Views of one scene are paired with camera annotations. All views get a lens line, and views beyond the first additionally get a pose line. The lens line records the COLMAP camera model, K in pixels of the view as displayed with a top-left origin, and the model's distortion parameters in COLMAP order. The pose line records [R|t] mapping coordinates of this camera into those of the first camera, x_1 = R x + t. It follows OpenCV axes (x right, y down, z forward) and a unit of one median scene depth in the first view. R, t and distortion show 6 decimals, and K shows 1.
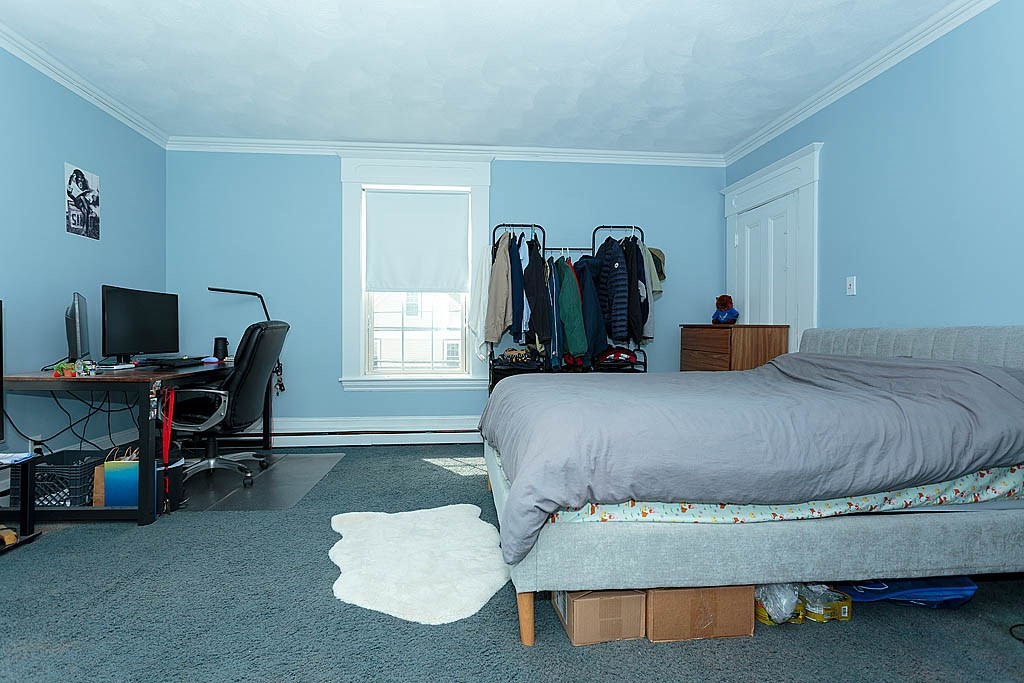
lens RADIAL K [[492.0, 0, 495.3], [0, 492.0, 332.3], [0, 0, 1]] dist [-0.006038, 0.000630]
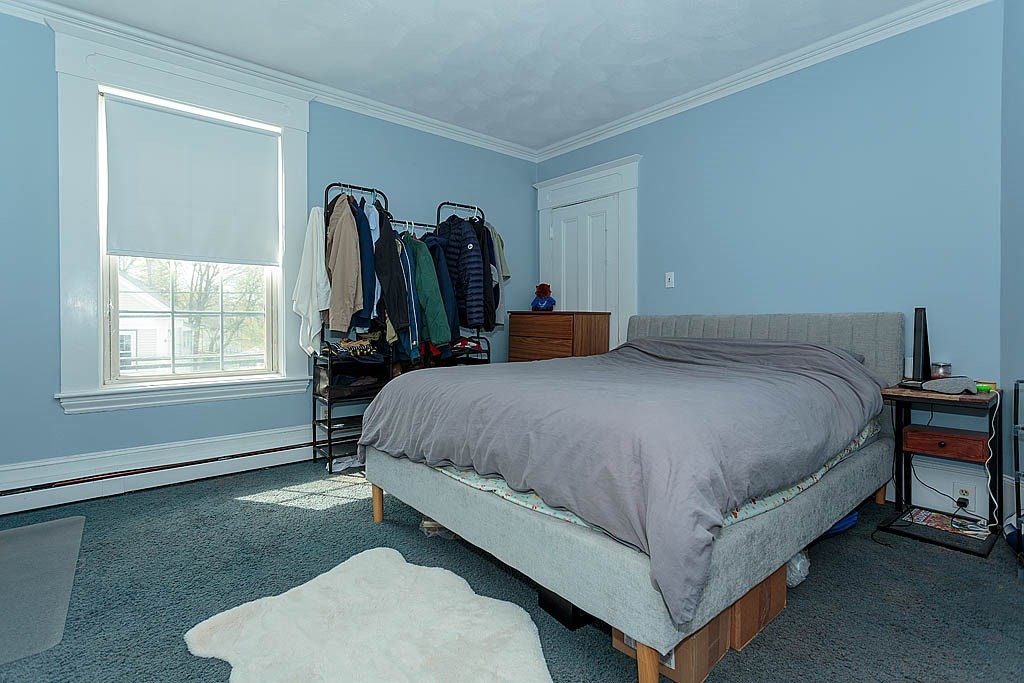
lens RADIAL K [[492.0, 0, 513.4], [0, 492.0, 323.7], [0, 0, 1]] dist [-0.006038, 0.000630]
pose [[0.815829, -0.005550, 0.578267, -0.224395], [0.000940, 0.999965, 0.008272, 0.001672], [-0.578293, -0.006205, 0.815806, 0.194579]]
